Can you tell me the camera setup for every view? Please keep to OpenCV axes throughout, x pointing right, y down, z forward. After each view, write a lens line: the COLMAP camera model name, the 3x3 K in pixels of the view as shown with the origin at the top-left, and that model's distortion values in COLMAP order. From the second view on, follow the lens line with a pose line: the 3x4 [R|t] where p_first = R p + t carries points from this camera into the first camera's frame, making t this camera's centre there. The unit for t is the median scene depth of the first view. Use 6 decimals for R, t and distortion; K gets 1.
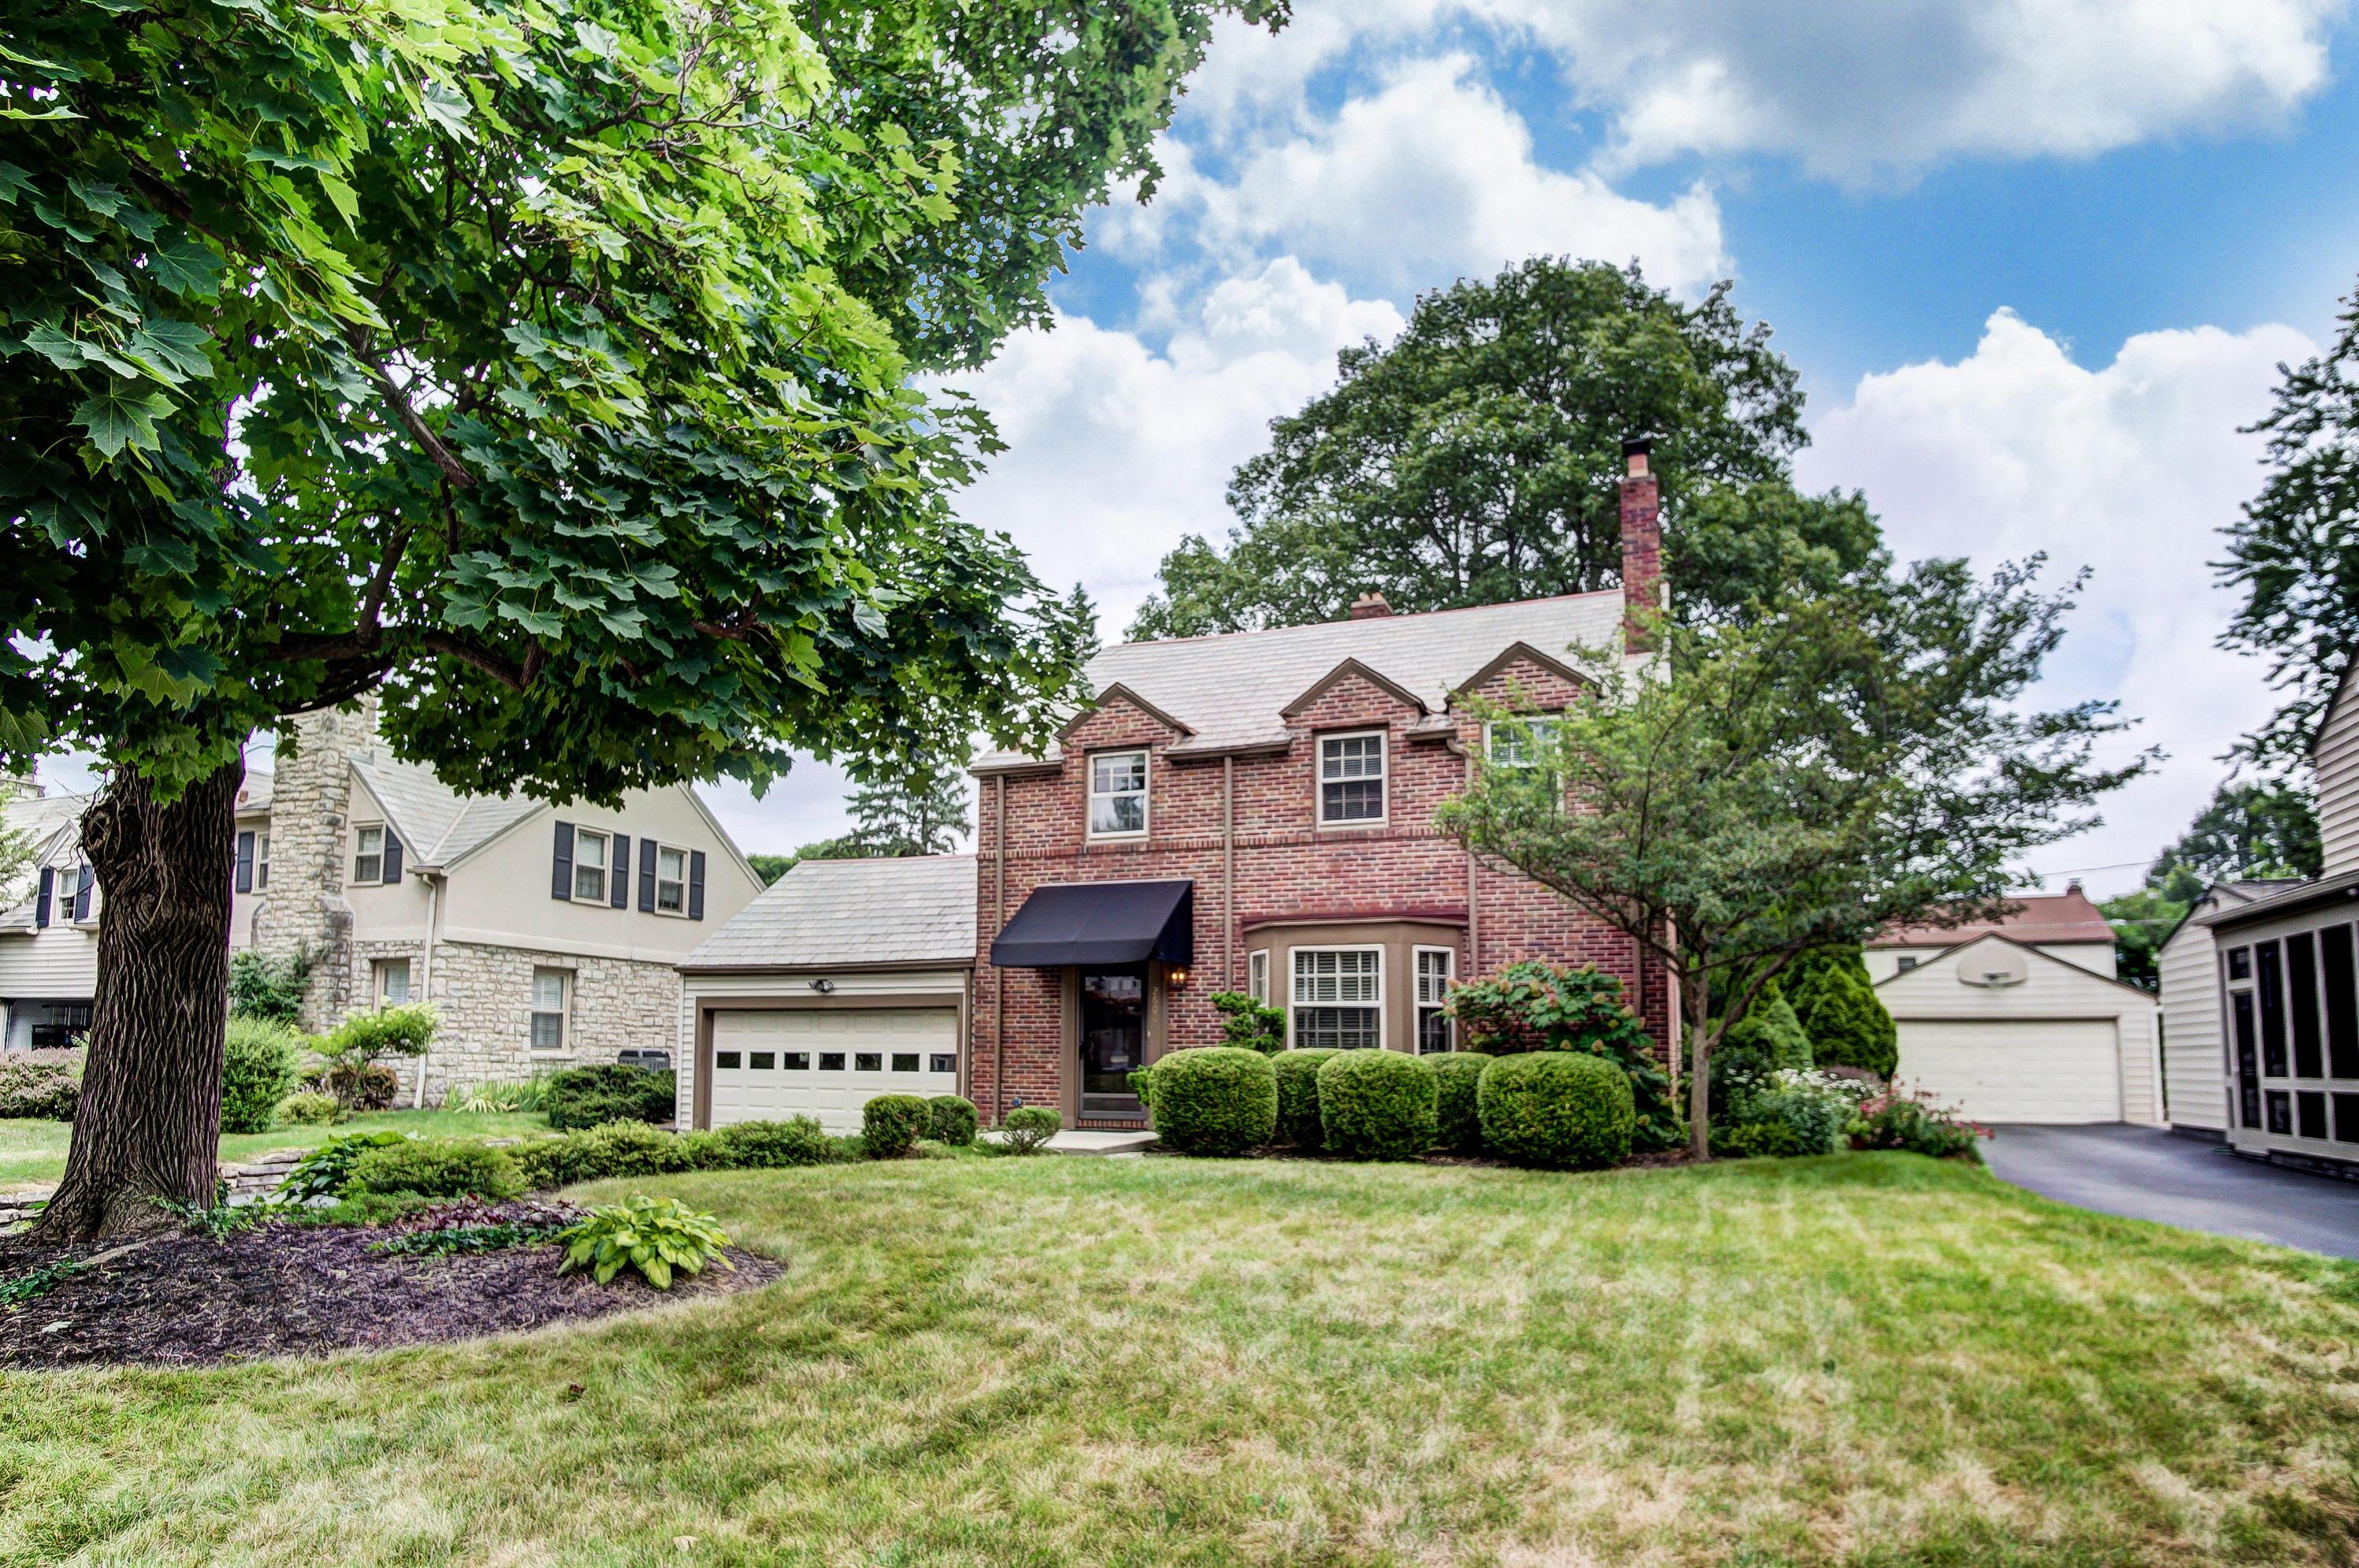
lens RADIAL K [[1238.2, 0, 1179.5], [0, 1238.2, 784.0], [0, 0, 1]] dist [-0.001256, -0.000075]
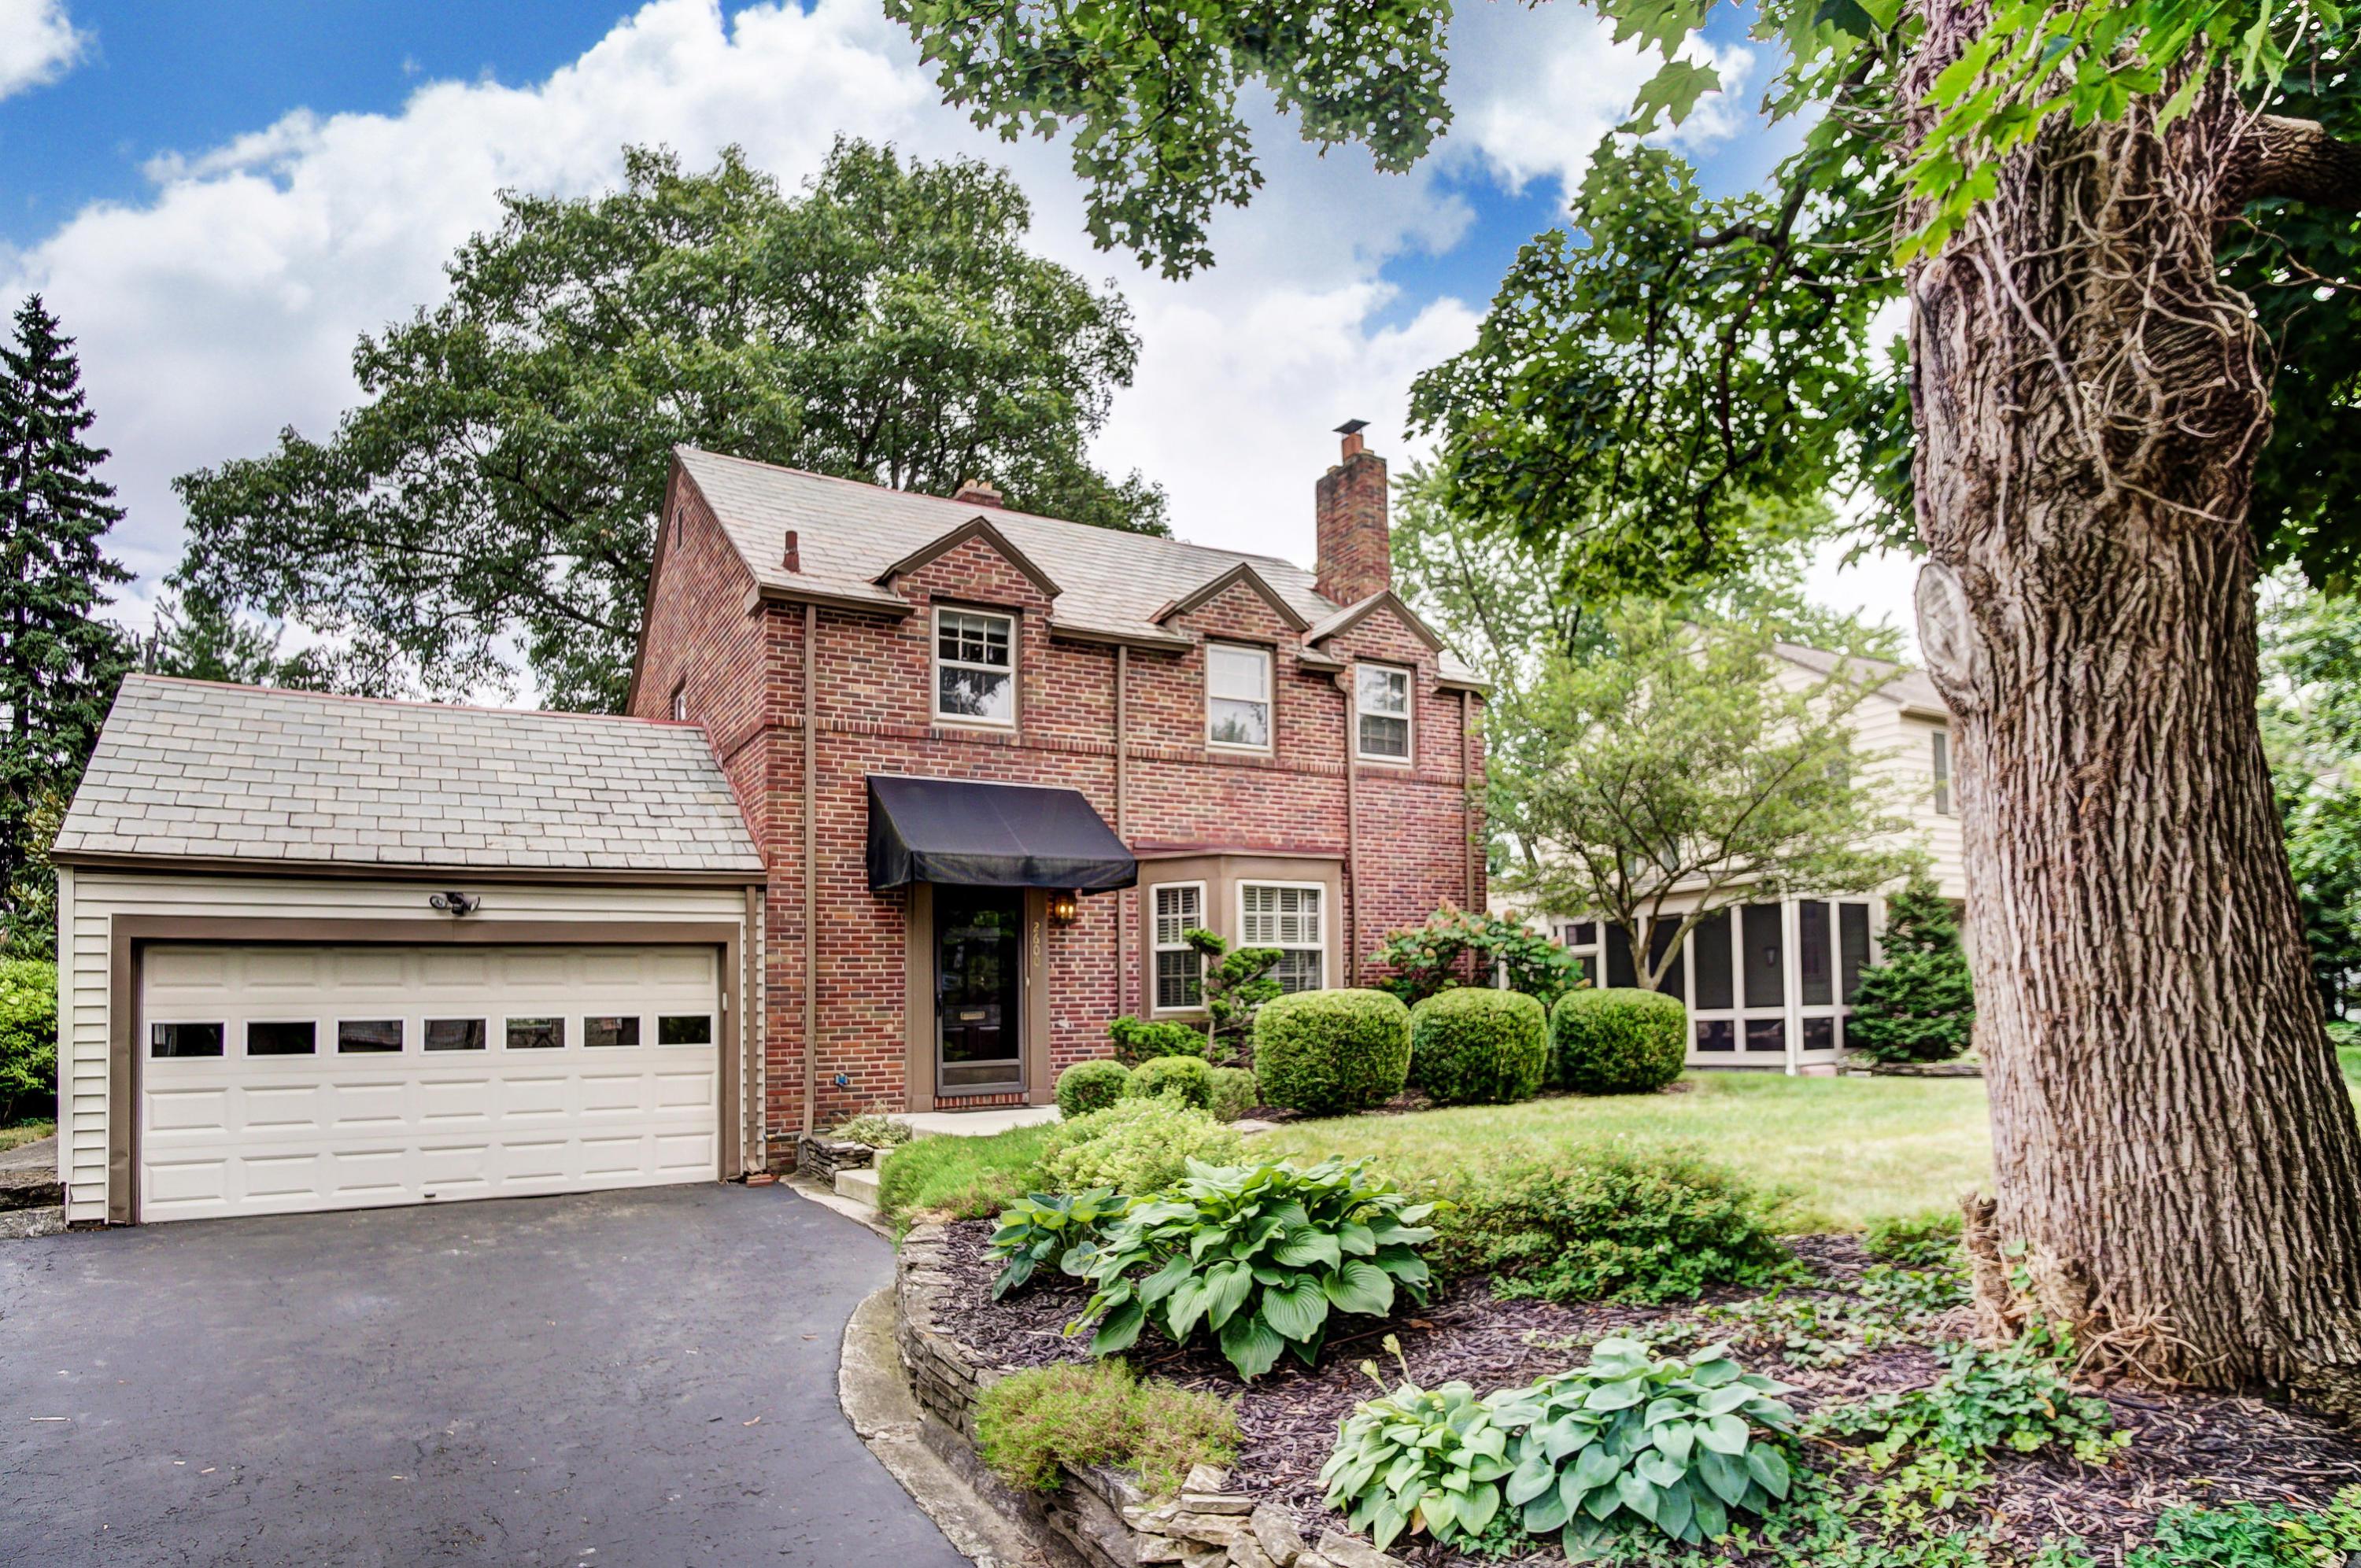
lens RADIAL K [[1270.3, 0, 1183.2], [0, 1270.3, 768.1], [0, 0, 1]] dist [-0.034964, 0.010197]
pose [[0.650193, 0.117909, 0.750564, -0.531899], [-0.136312, 0.989959, -0.037433, 0.080179], [-0.747441, -0.077972, 0.659737, 0.386331]]
